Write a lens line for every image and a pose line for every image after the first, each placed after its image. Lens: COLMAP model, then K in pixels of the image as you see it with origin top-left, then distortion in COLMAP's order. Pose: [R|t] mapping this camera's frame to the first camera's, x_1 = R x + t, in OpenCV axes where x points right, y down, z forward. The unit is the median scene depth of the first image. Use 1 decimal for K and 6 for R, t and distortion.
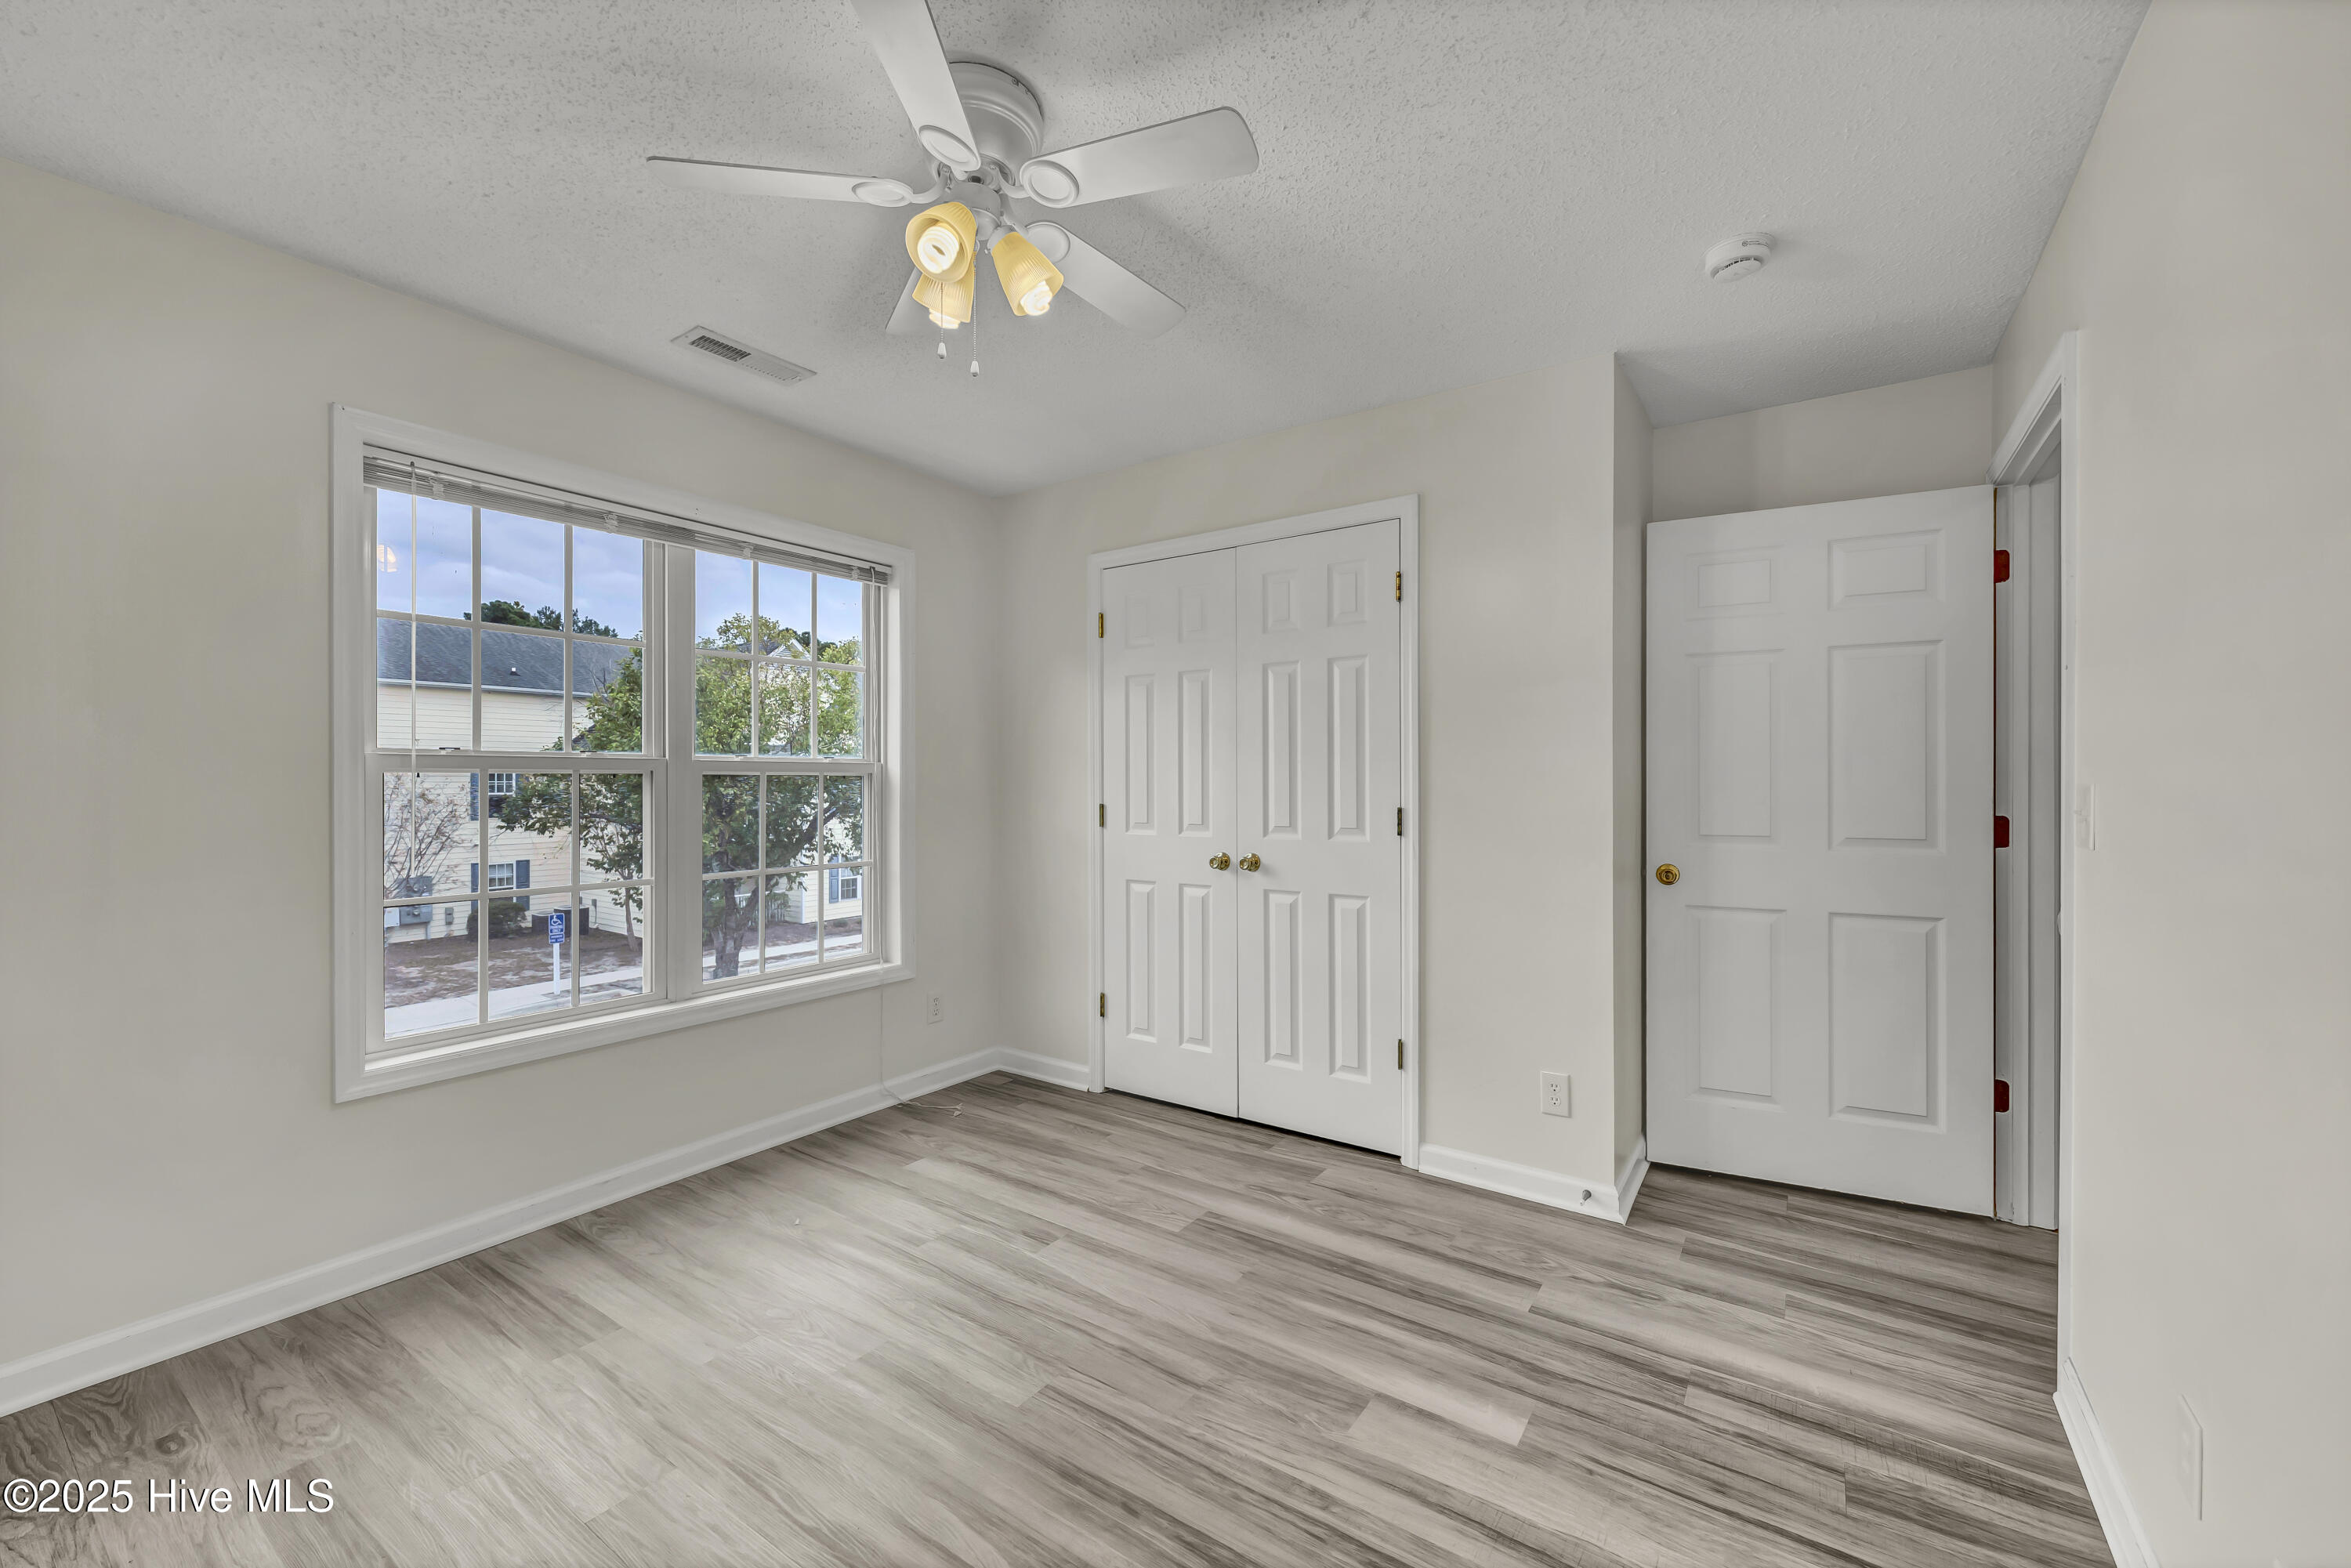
lens RADIAL K [[926.8, 0, 1181.4], [0, 926.8, 784.7], [0, 0, 1]] dist [-0.001147, 0.000050]
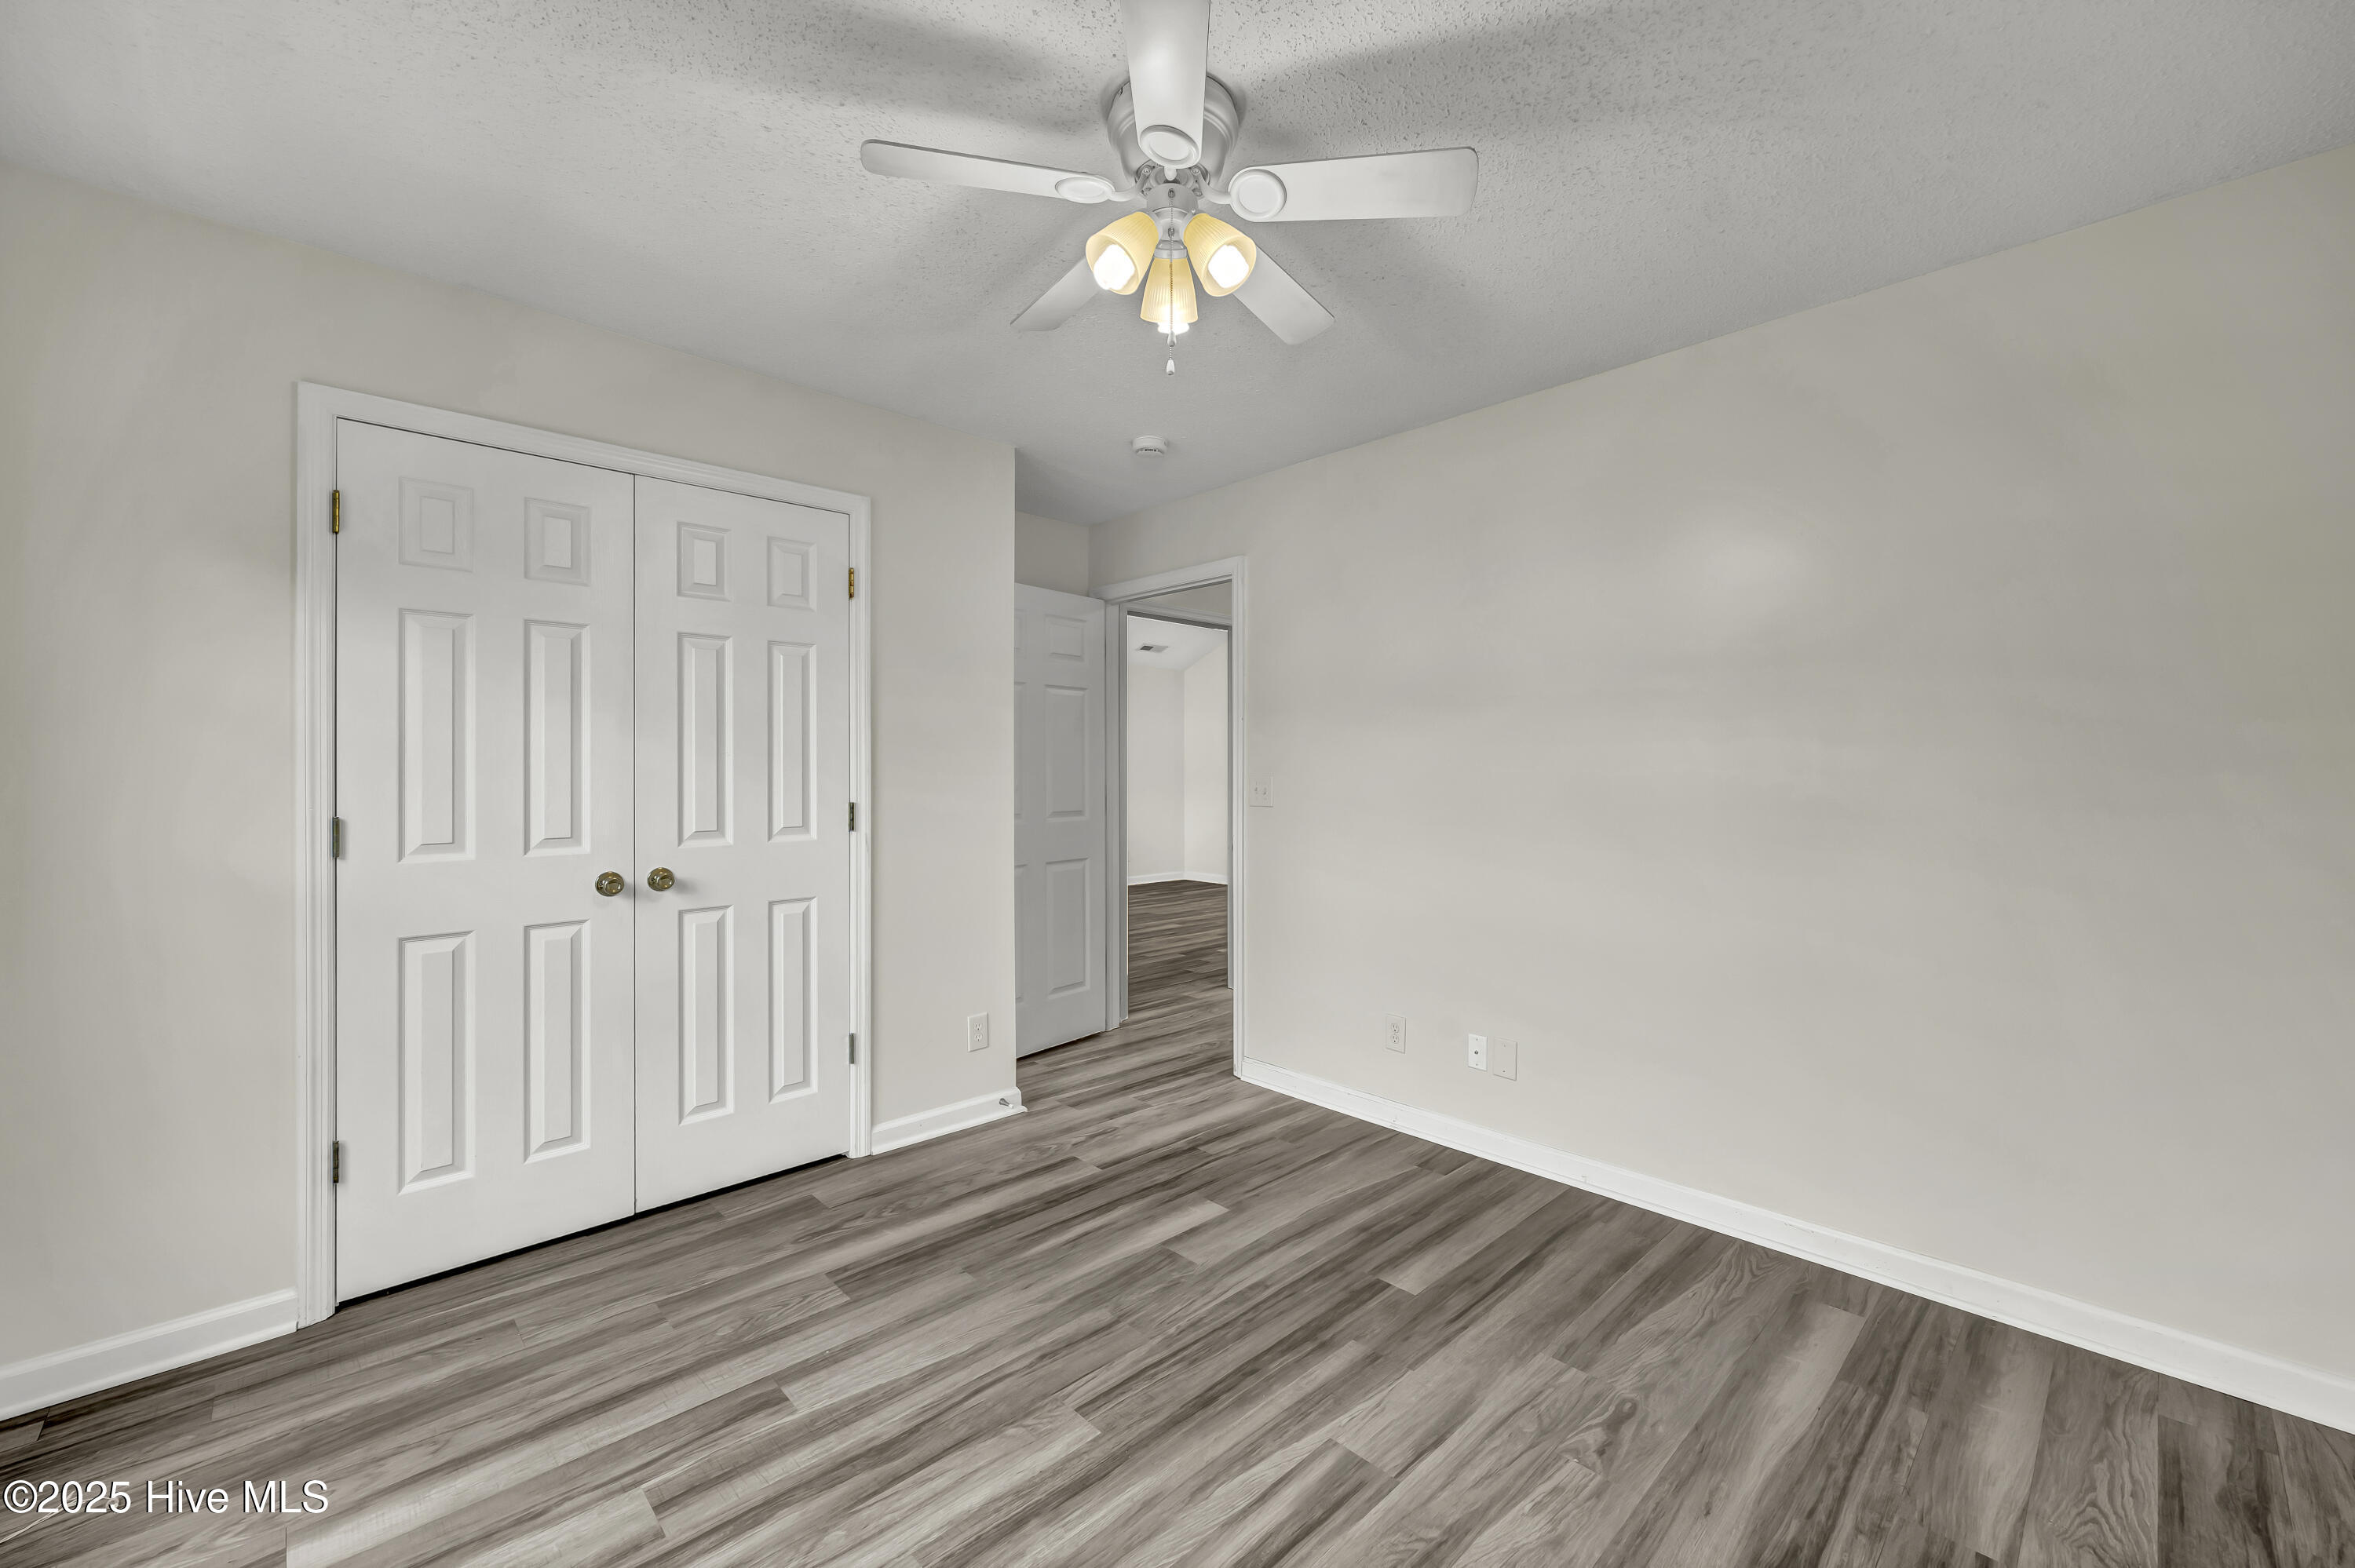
lens RADIAL K [[941.1, 0, 1175.8], [0, 941.1, 764.8], [0, 0, 1]] dist [-0.000211, 0.000075]
pose [[0.203511, 0.007554, 0.979044, -0.813794], [0.006478, 0.999938, -0.009062, -0.005770], [-0.979051, 0.008186, 0.203449, 0.525360]]
